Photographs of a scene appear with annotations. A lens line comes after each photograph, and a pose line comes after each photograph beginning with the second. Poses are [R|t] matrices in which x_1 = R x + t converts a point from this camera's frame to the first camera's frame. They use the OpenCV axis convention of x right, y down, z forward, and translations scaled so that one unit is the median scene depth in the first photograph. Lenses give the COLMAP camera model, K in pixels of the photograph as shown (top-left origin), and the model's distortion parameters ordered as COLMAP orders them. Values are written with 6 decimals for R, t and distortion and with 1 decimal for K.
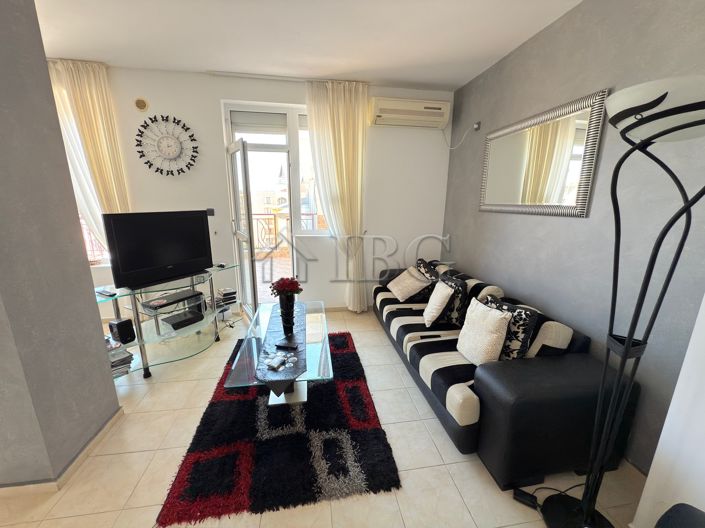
lens RADIAL K [[280.9, 0, 352.5], [0, 280.9, 264.0], [0, 0, 1]] dist [0.001176, -0.000251]
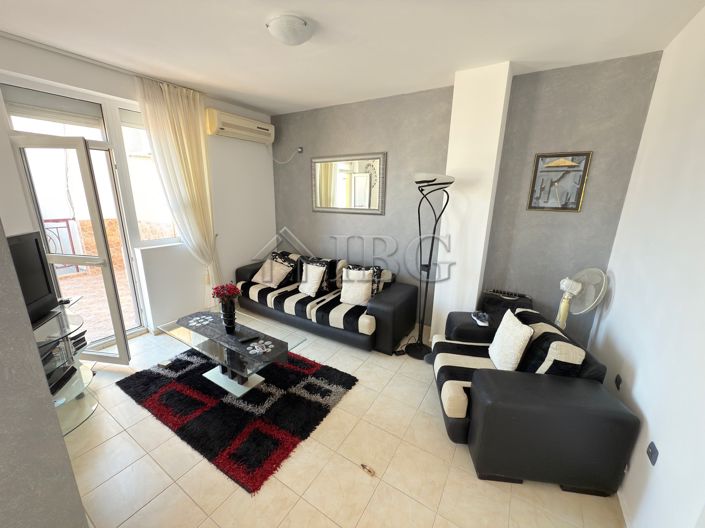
lens RADIAL K [[280.9, 0, 352.5], [0, 280.9, 264.0], [0, 0, 1]] dist [0.001176, -0.000251]
pose [[0.652747, -0.189987, 0.733366, -0.516020], [0.164130, 0.980517, 0.107928, -0.049639], [-0.739583, 0.049917, 0.671212, -0.087190]]
